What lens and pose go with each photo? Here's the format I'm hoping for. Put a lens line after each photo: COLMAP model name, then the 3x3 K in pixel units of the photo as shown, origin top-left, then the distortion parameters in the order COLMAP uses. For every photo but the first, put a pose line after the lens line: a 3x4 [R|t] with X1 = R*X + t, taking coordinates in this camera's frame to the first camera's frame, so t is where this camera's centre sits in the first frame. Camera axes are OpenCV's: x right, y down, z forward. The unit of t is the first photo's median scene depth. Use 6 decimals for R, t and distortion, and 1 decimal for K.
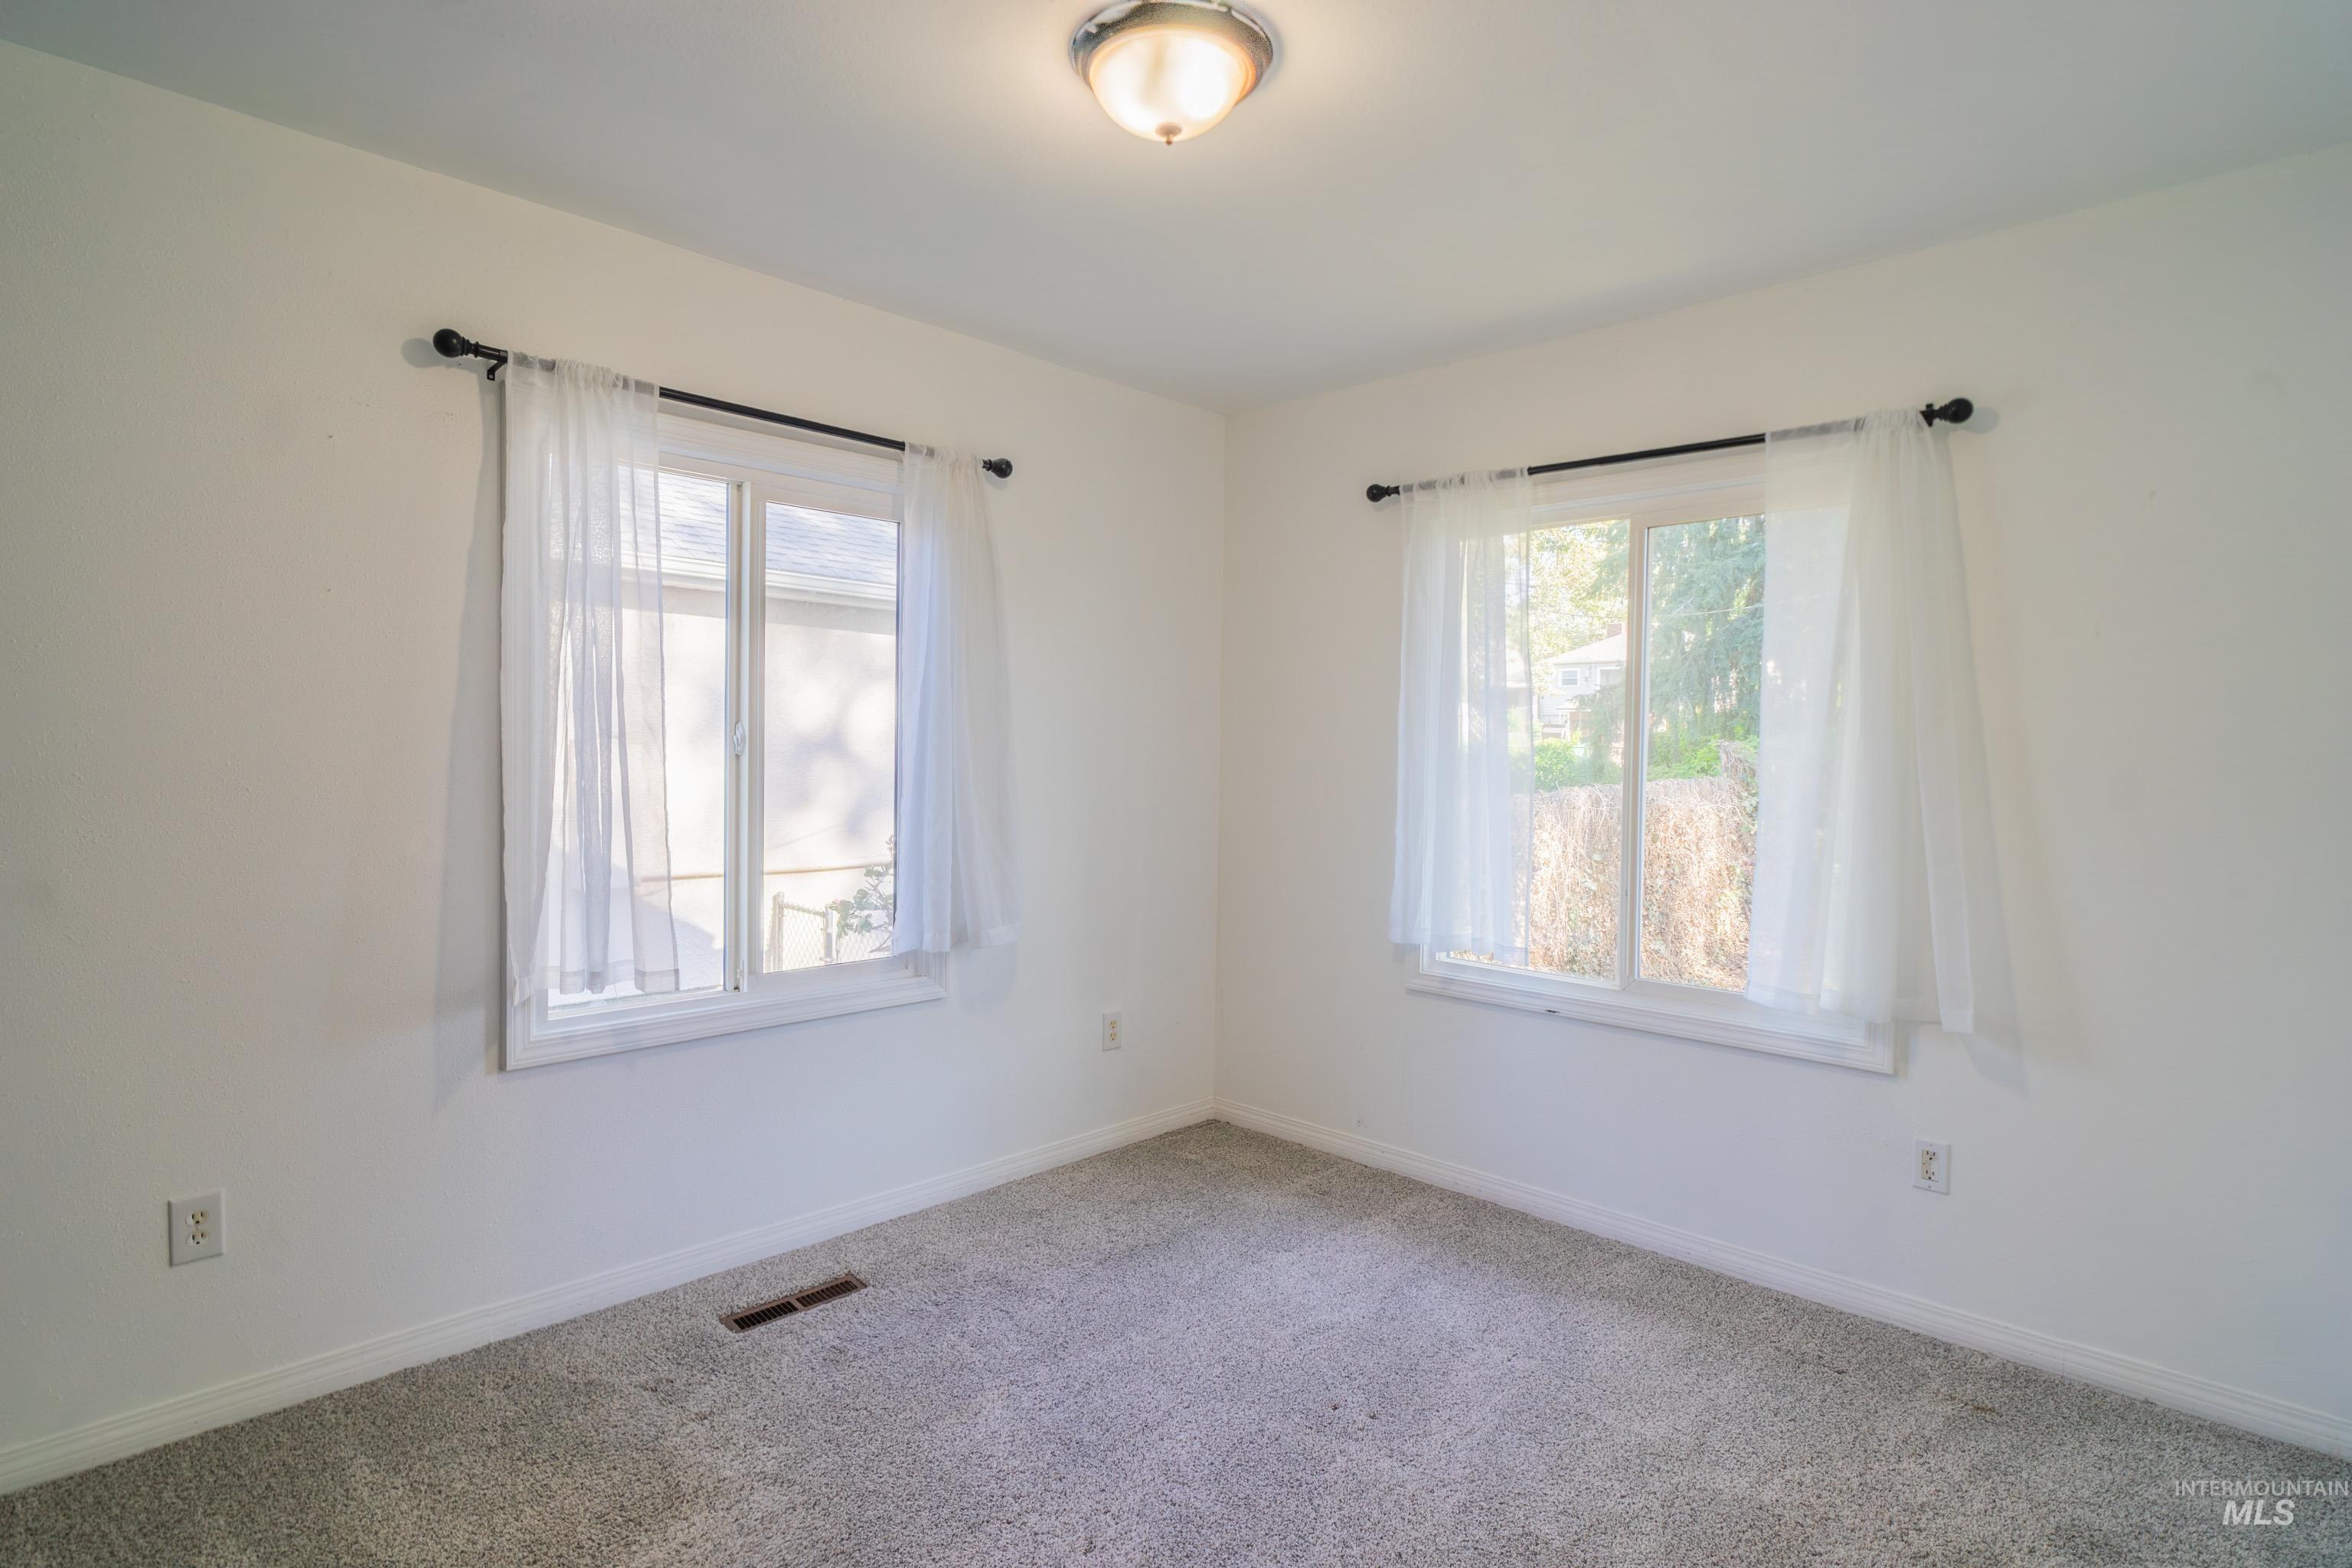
lens RADIAL K [[1229.1, 0, 1192.2], [0, 1229.1, 776.0], [0, 0, 1]] dist [0.000923, 0.000389]
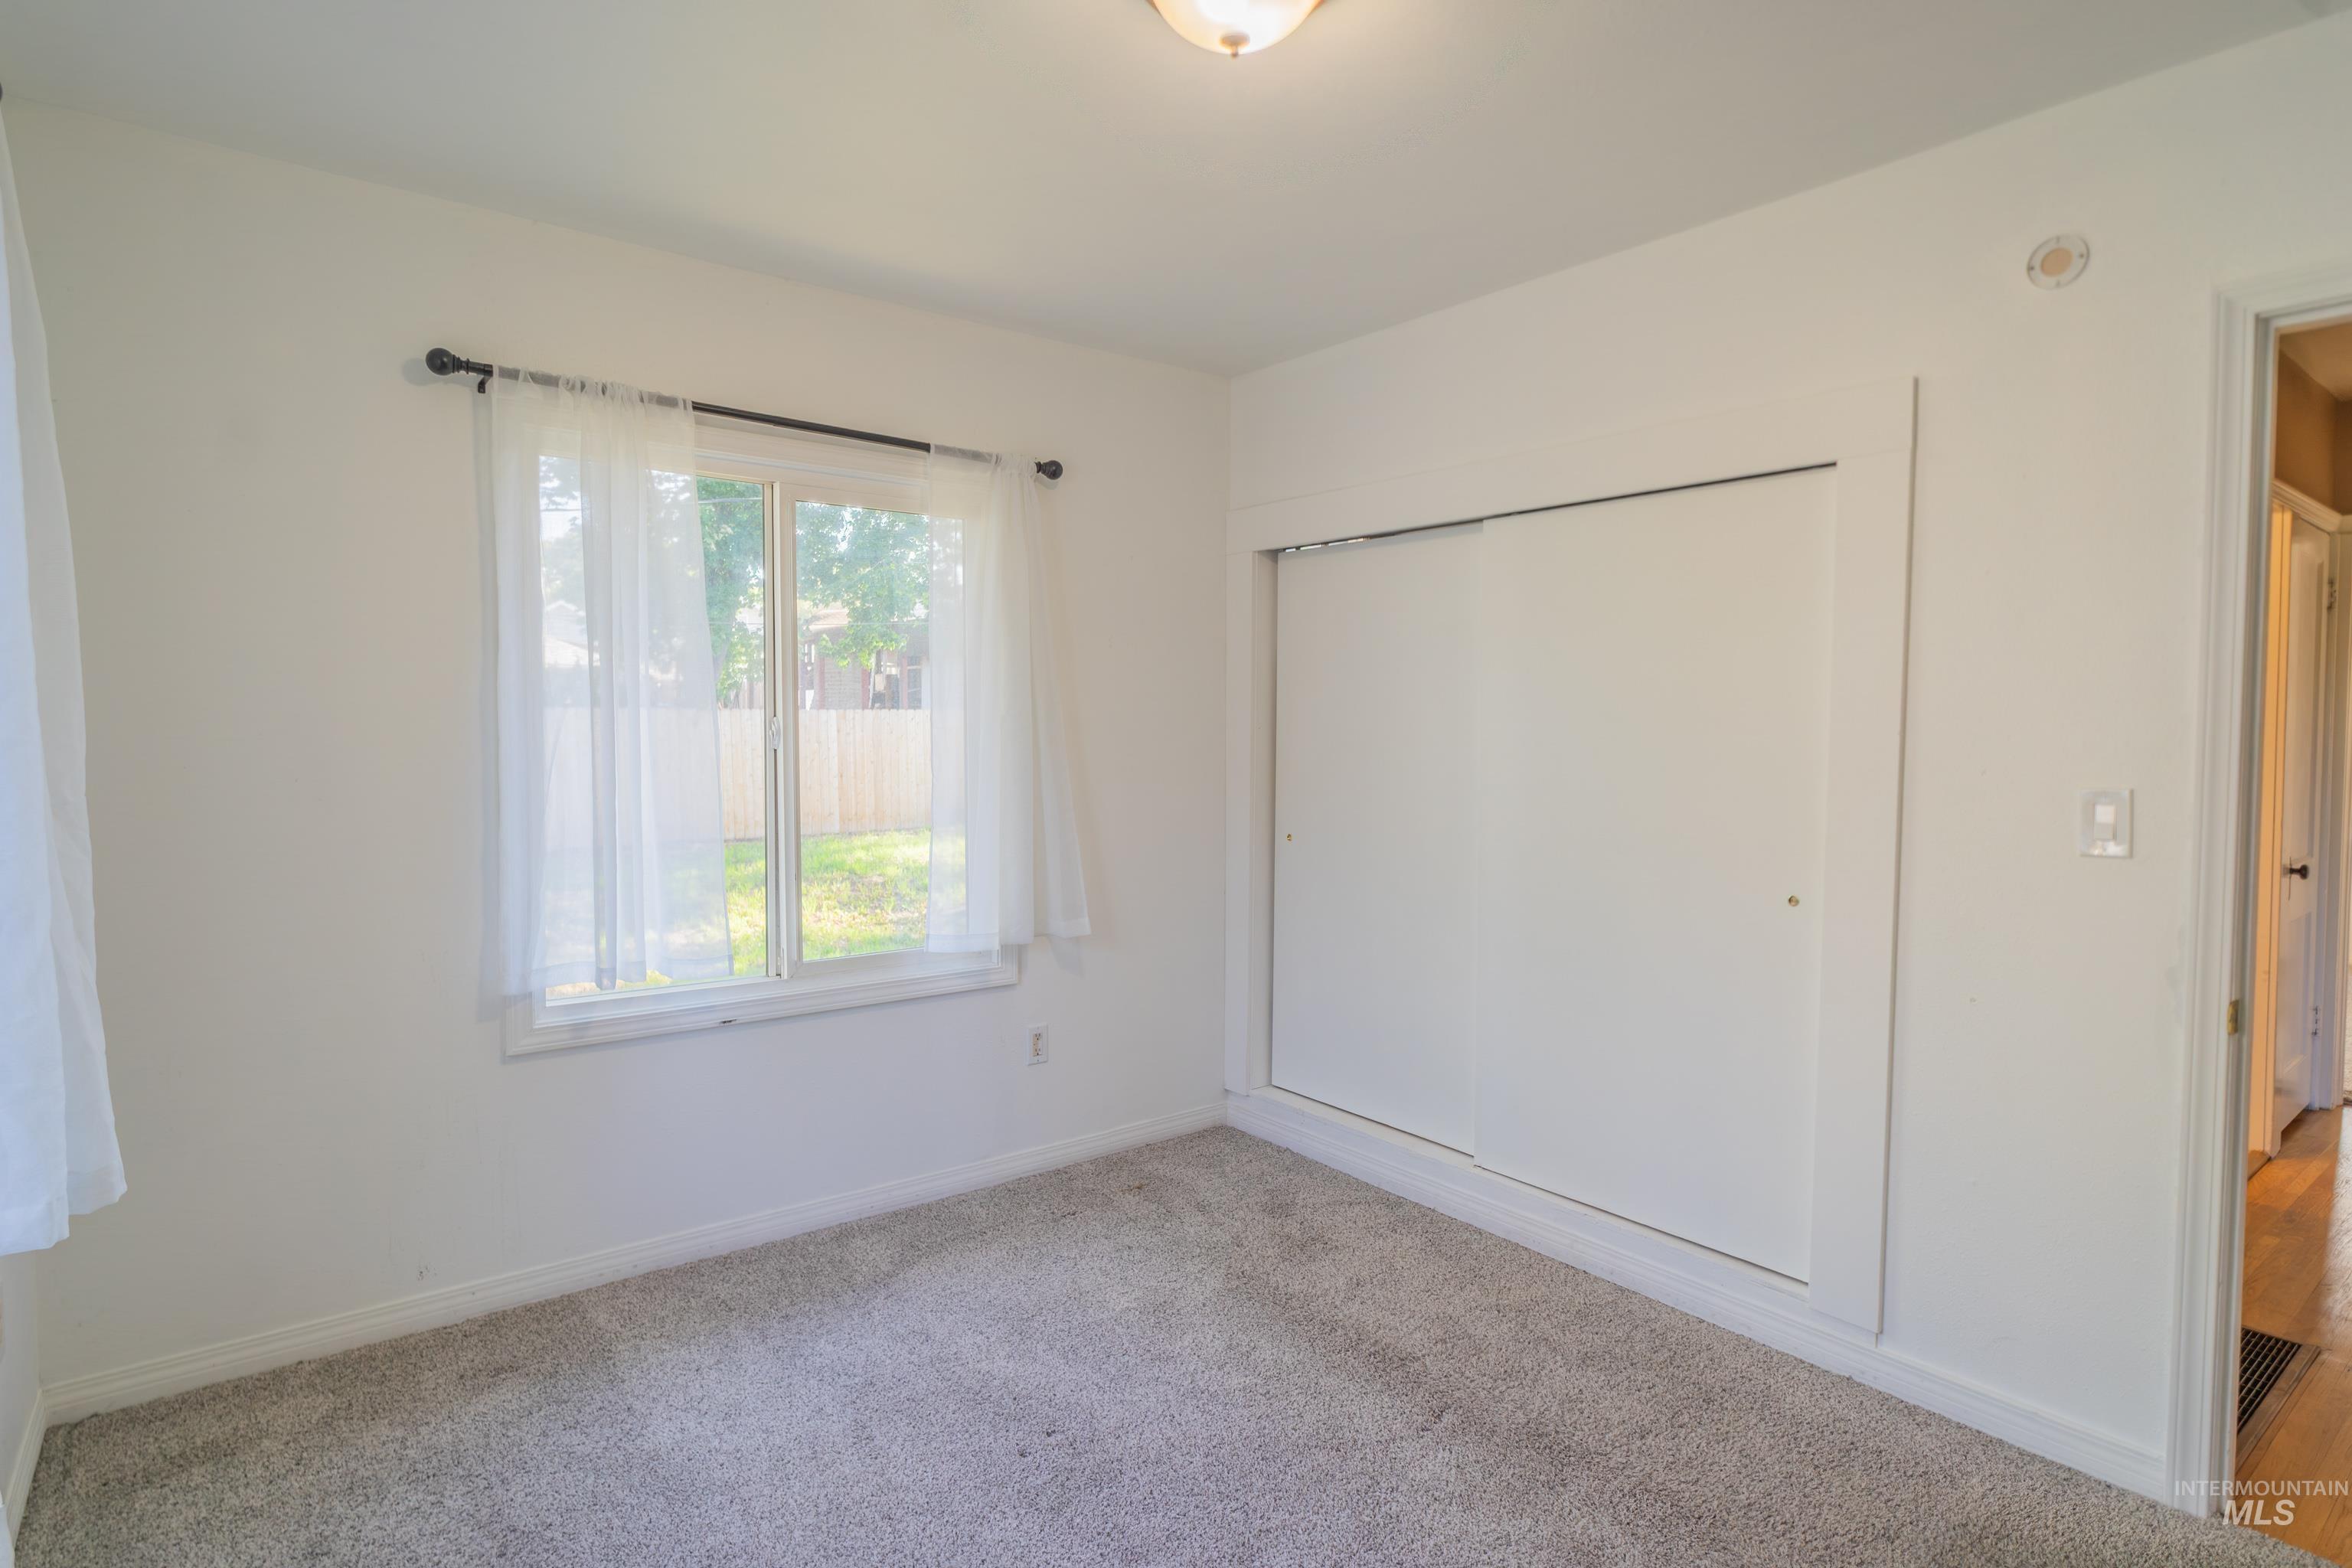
lens RADIAL K [[1229.1, 0, 1192.2], [0, 1229.1, 776.0], [0, 0, 1]] dist [0.000923, 0.000389]
pose [[0.132523, -0.049785, 0.989929, -0.616357], [0.024922, 0.998589, 0.046885, -0.023806], [-0.990867, 0.018458, 0.133577, 0.615228]]
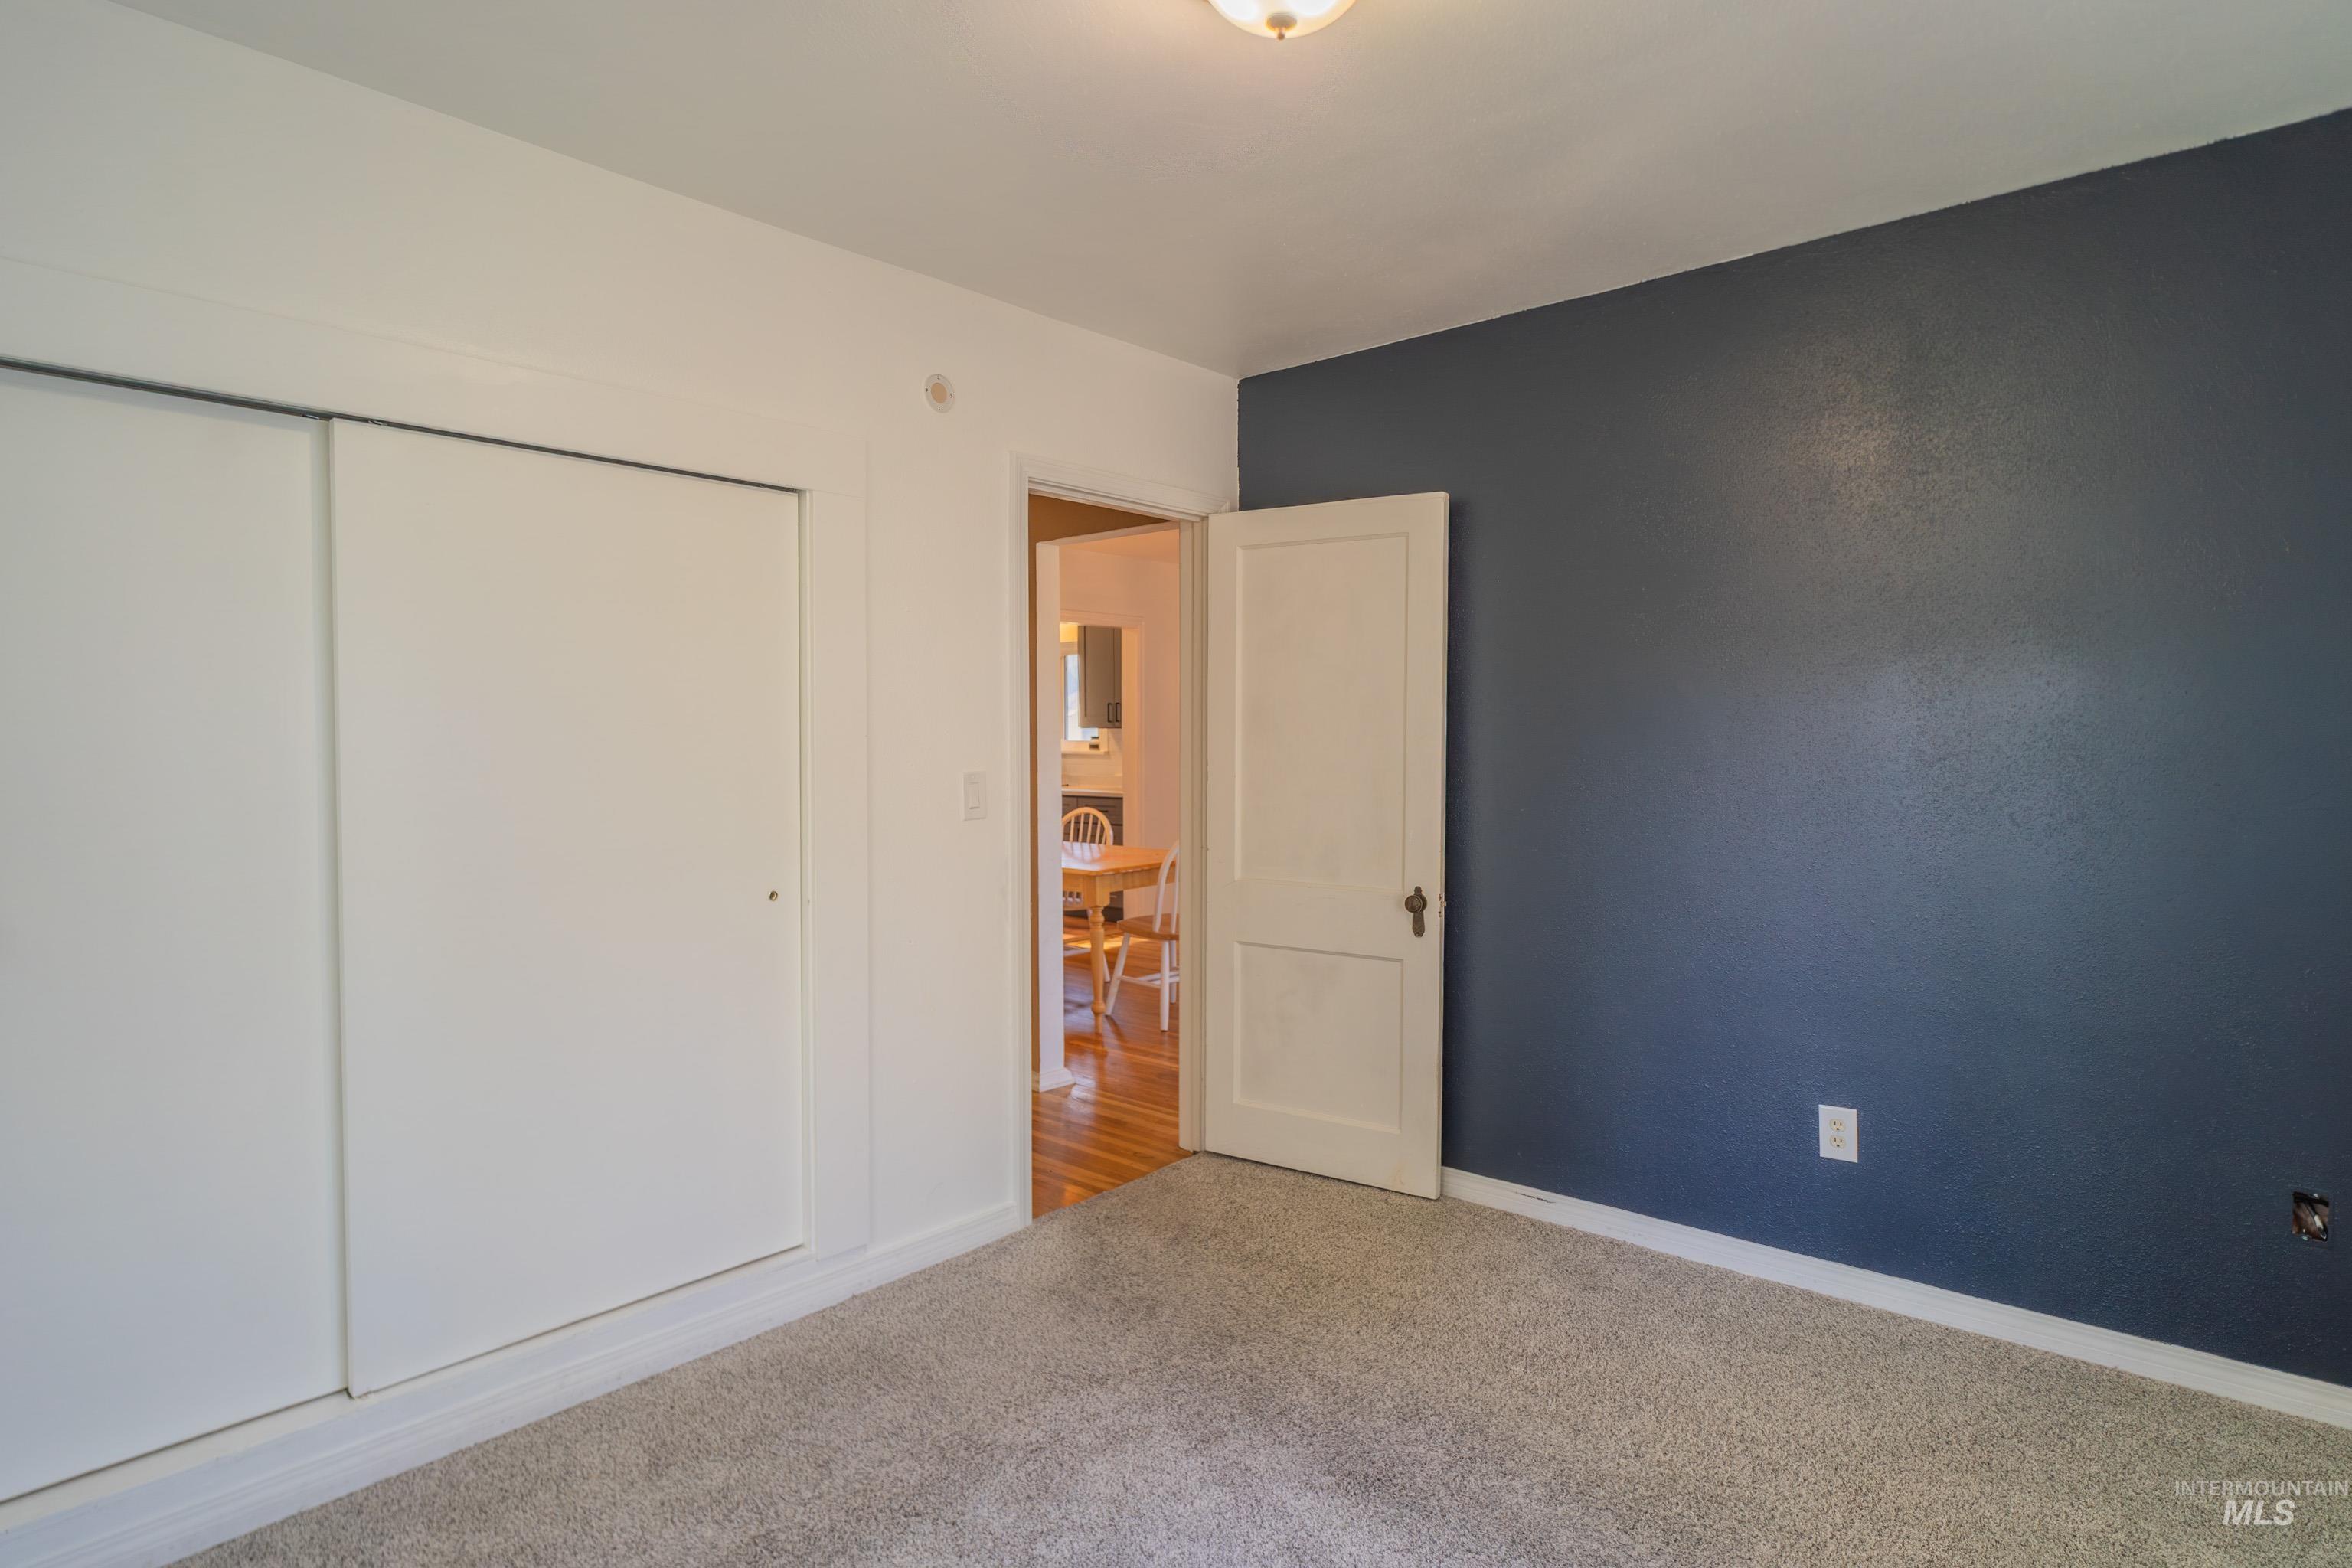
lens RADIAL K [[1229.1, 0, 1192.2], [0, 1229.1, 776.0], [0, 0, 1]] dist [0.000923, 0.000389]
pose [[-0.999115, -0.006938, -0.041492, 0.065923], [-0.009390, 0.998203, 0.059189, -0.030631], [0.041007, 0.059526, -0.997384, 1.273018]]
